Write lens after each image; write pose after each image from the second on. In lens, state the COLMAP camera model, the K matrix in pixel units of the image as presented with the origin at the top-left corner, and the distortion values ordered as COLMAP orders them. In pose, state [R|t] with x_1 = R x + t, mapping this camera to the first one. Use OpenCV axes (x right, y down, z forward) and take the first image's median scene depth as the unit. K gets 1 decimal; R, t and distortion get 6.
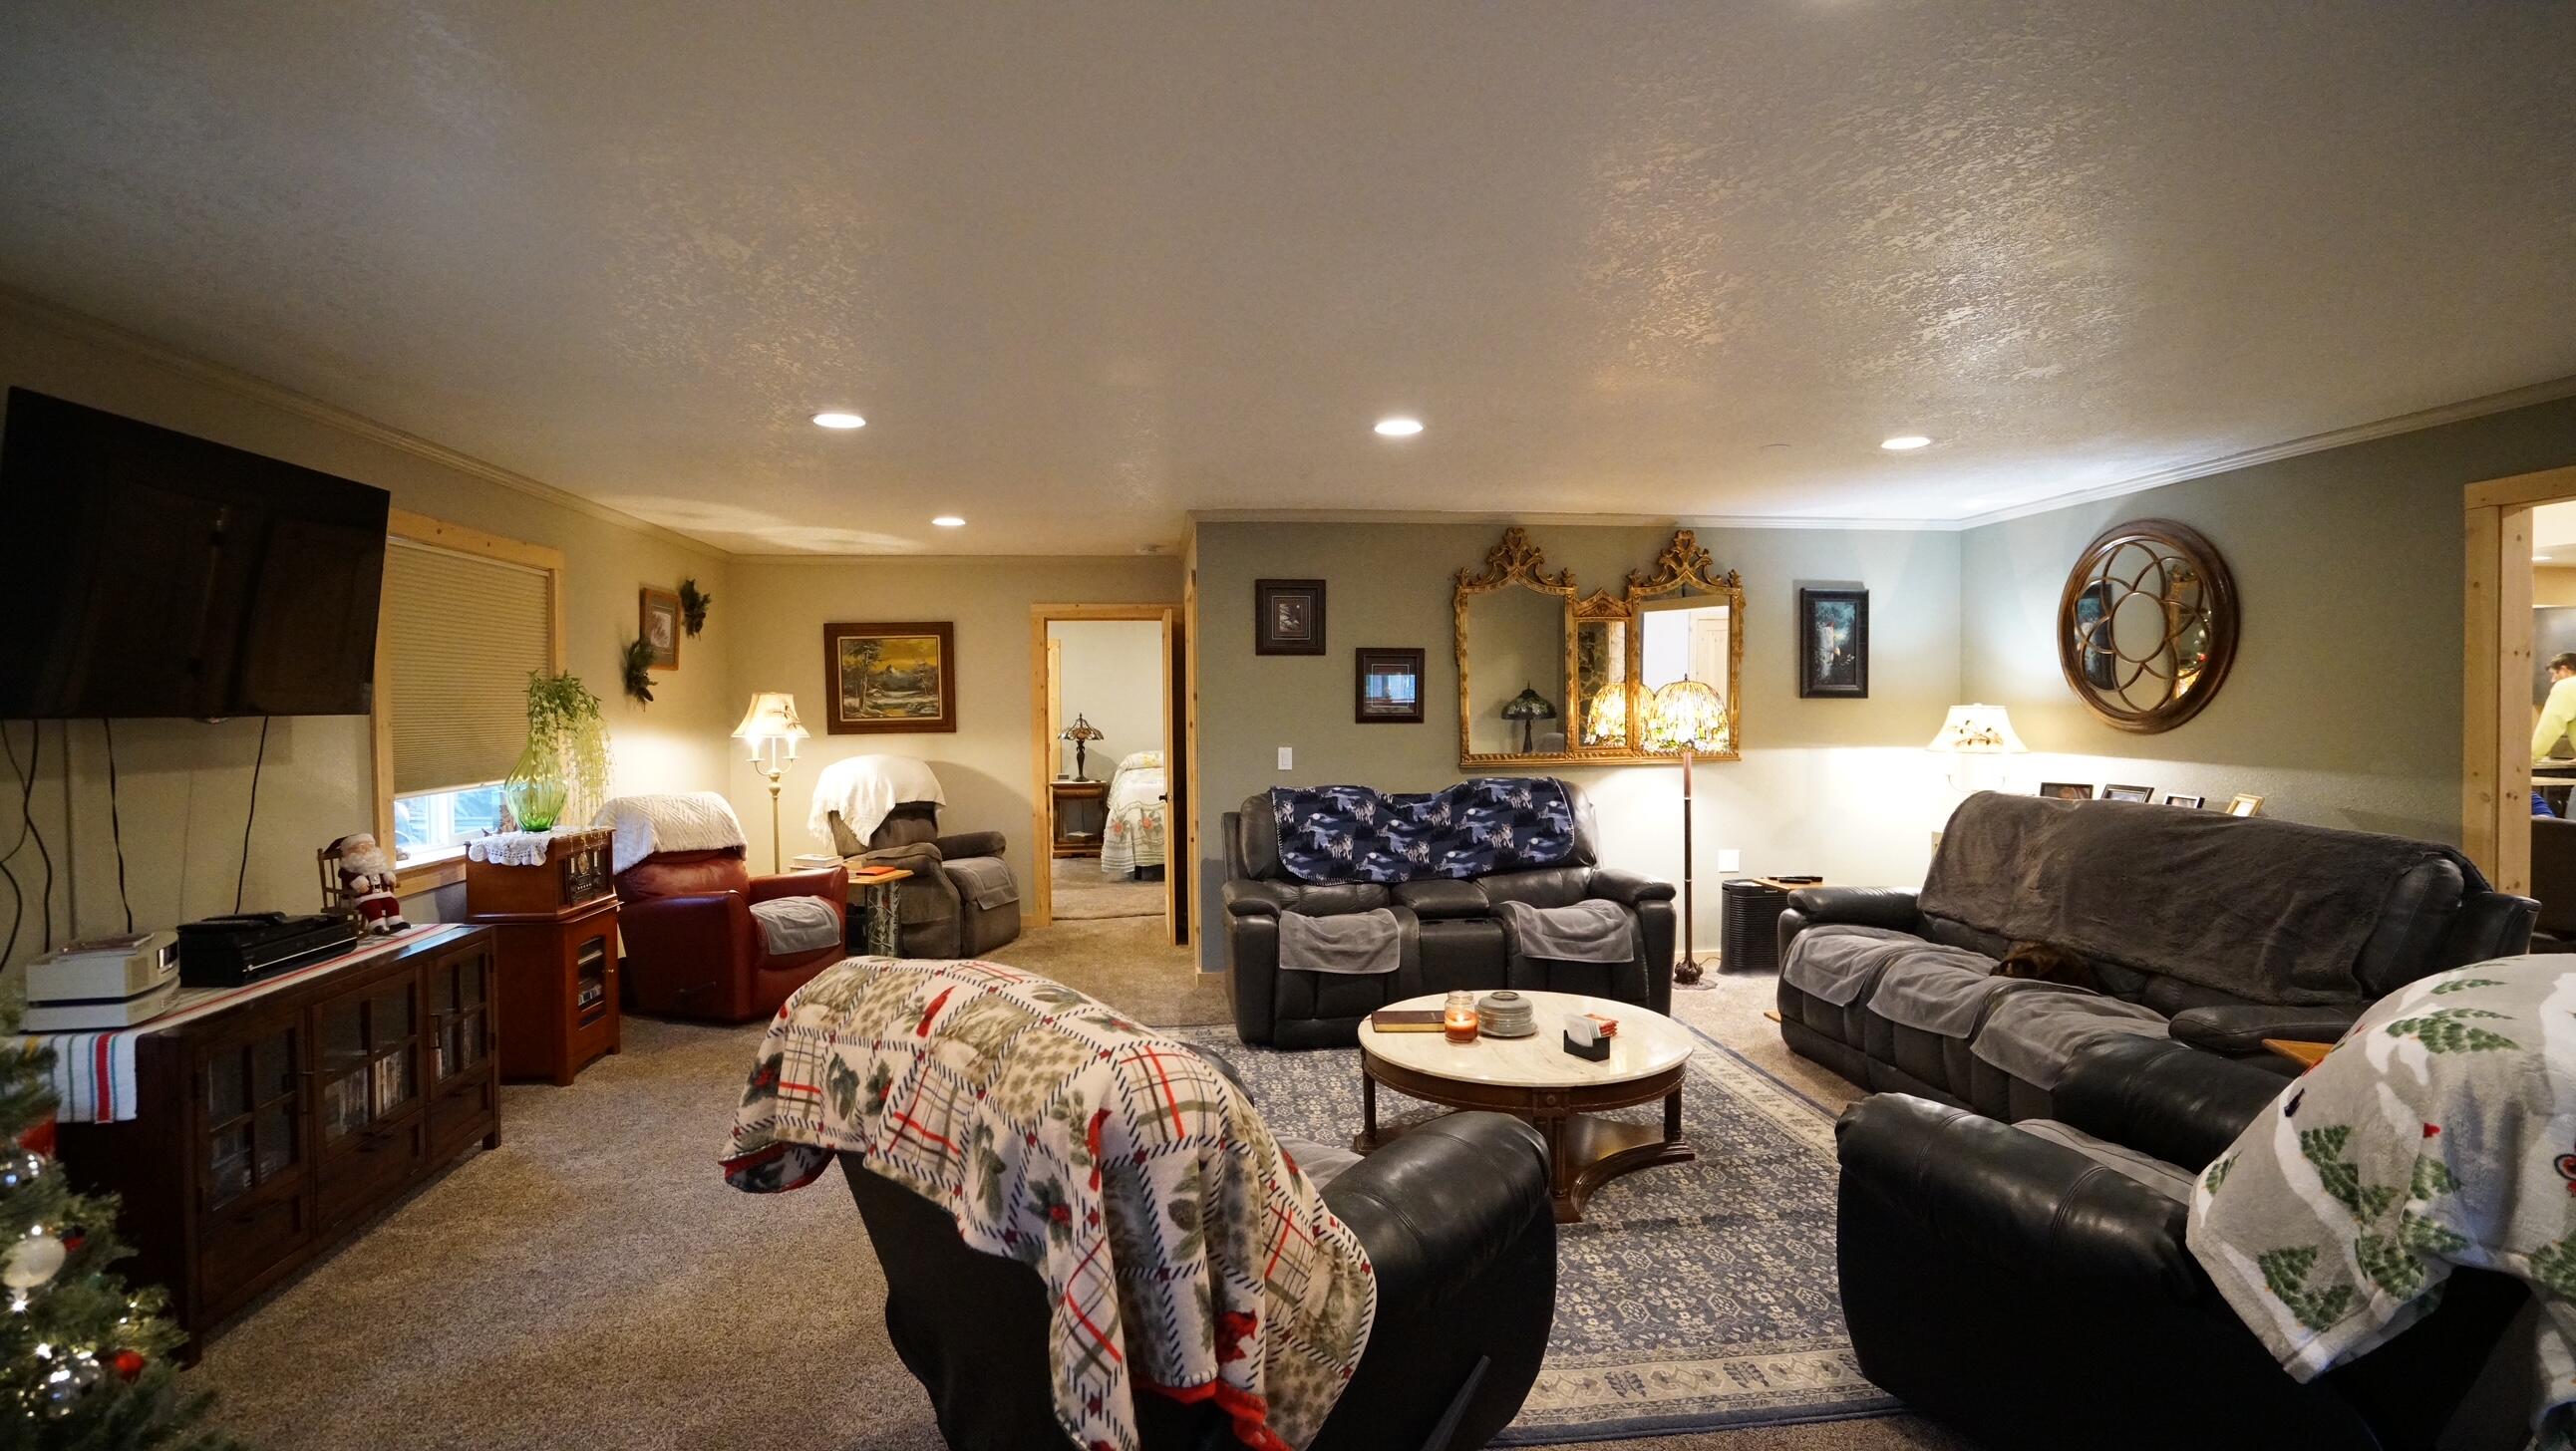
lens RADIAL K [[1160.3, 0, 1288.0], [0, 1160.3, 725.5], [0, 0, 1]] dist [-0.068226, 0.019919]
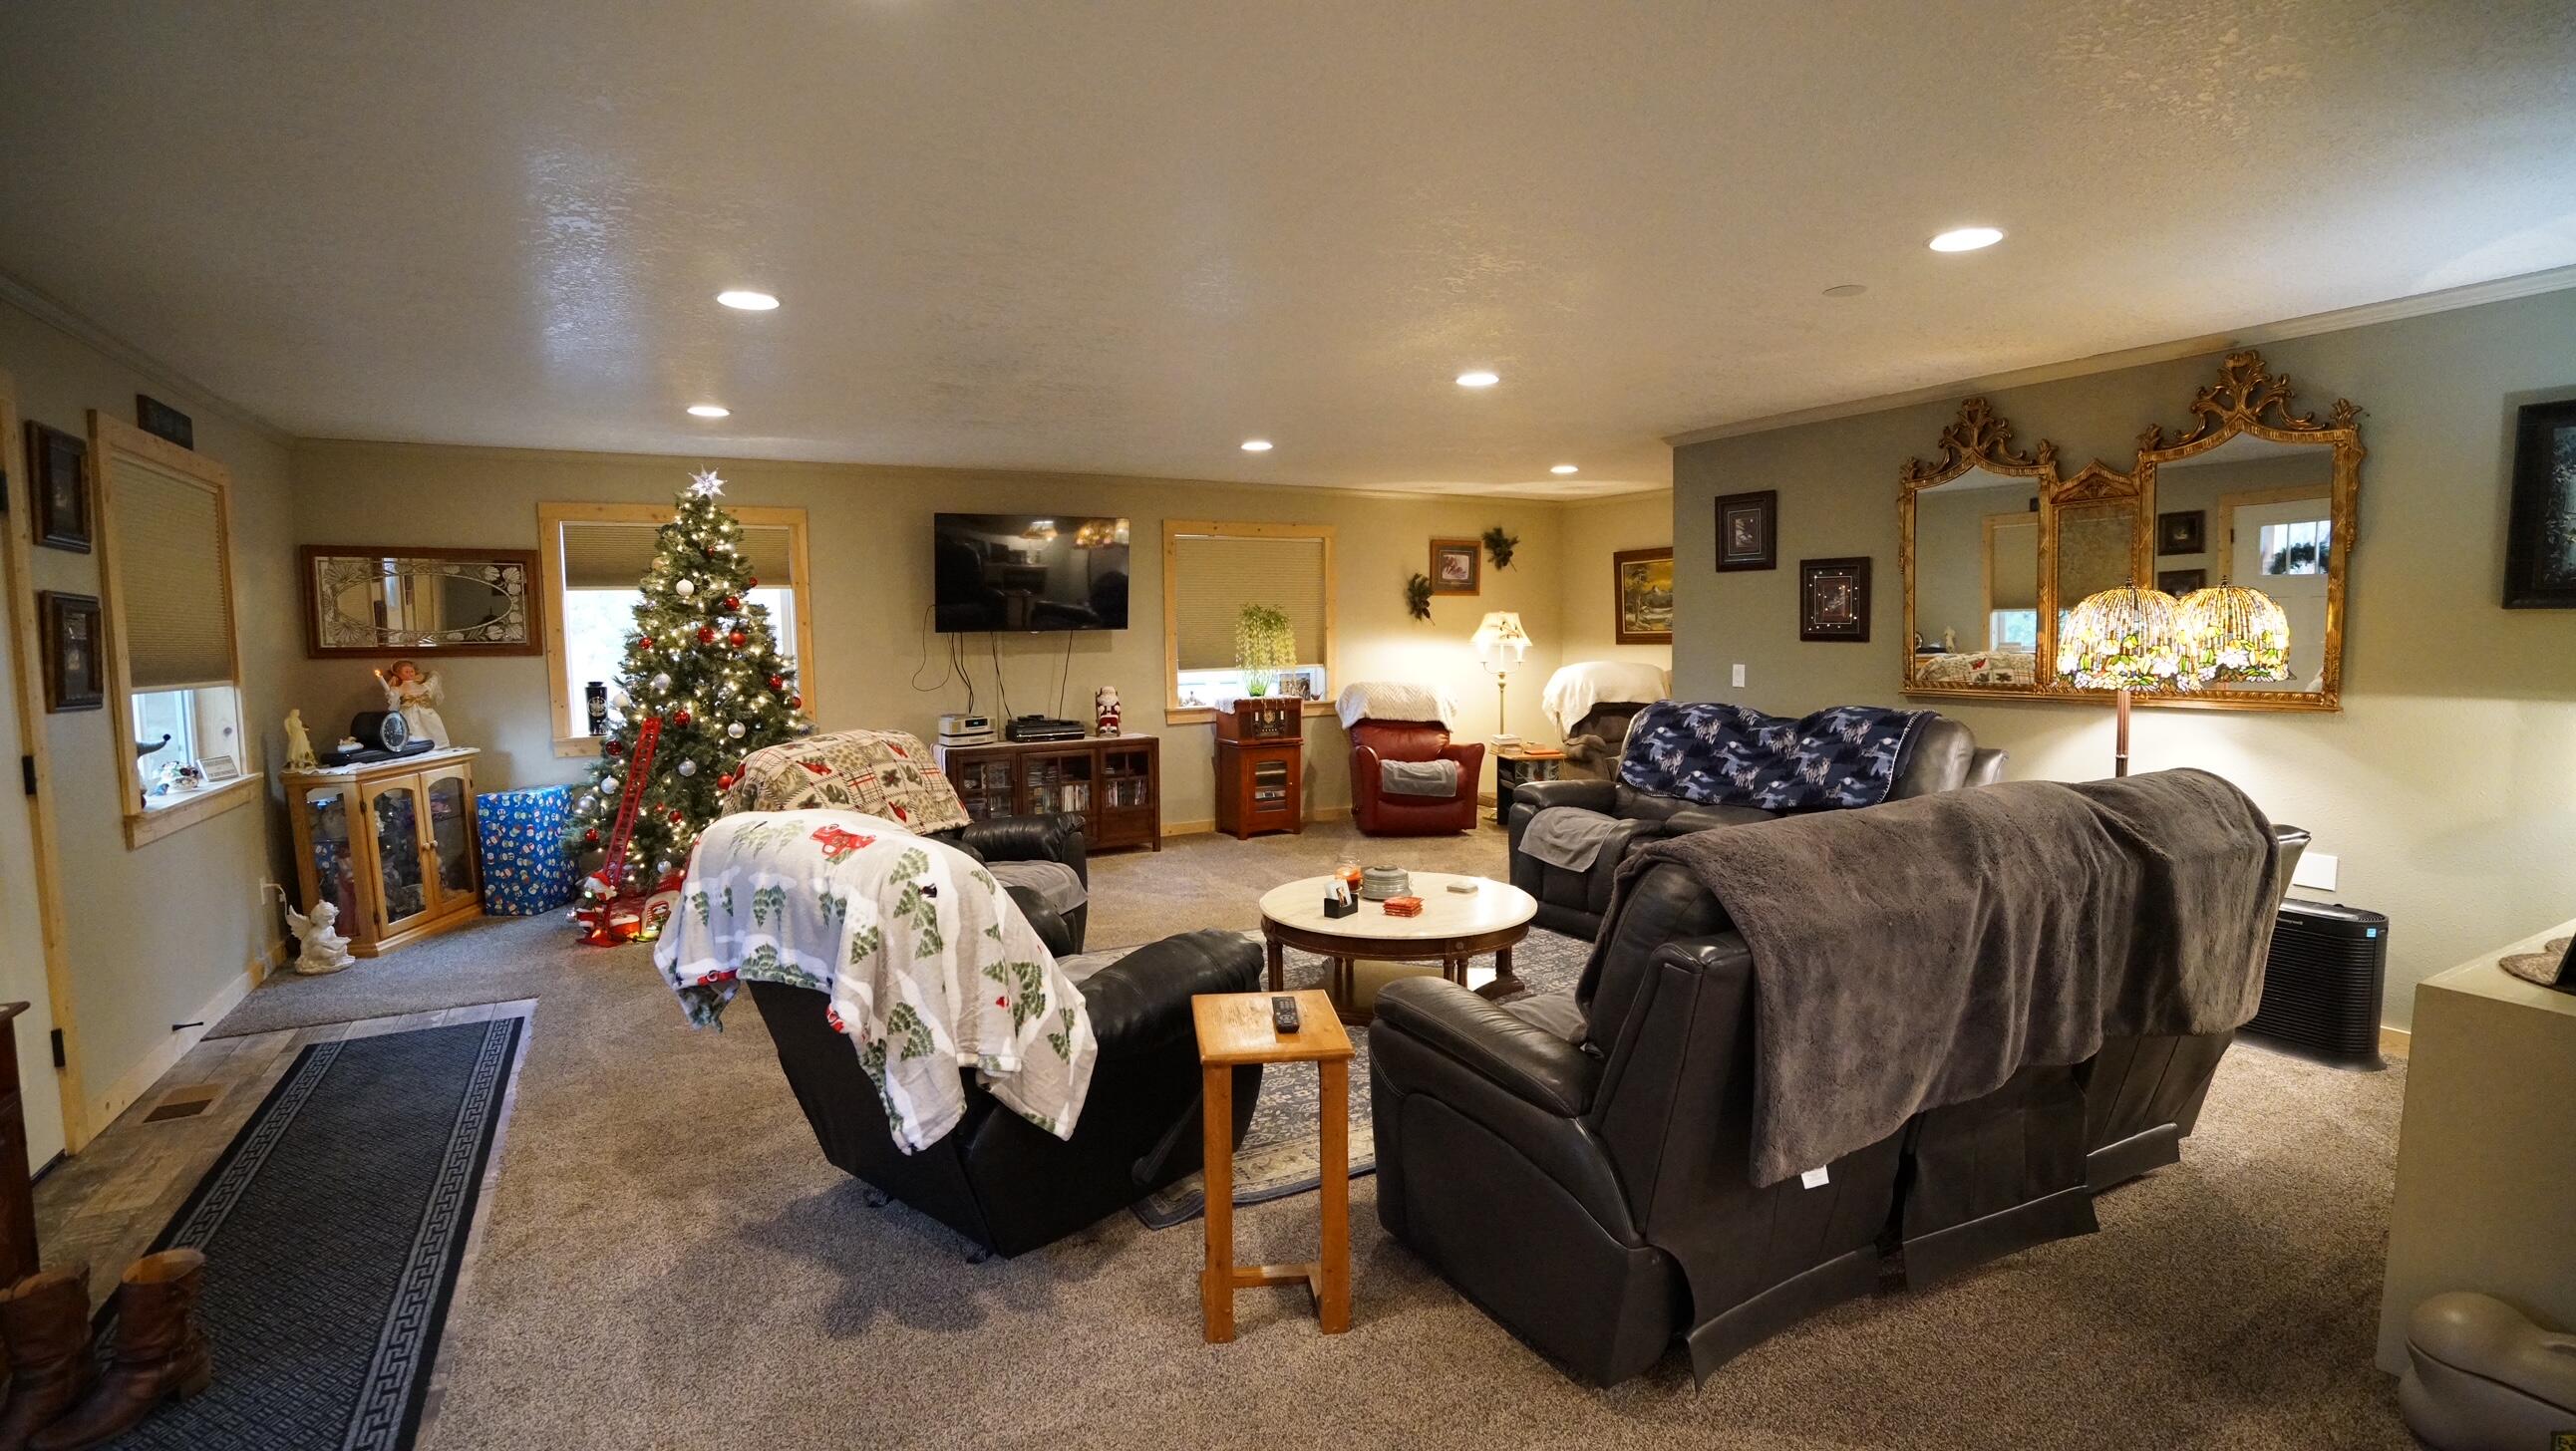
lens RADIAL K [[1160.3, 0, 1288.0], [0, 1160.3, 725.5], [0, 0, 1]] dist [-0.068226, 0.019919]
pose [[0.385683, 0.080654, -0.919099, 0.747437], [-0.007418, 0.996411, 0.084325, -0.008532], [0.922602, -0.025705, 0.384897, 0.264389]]
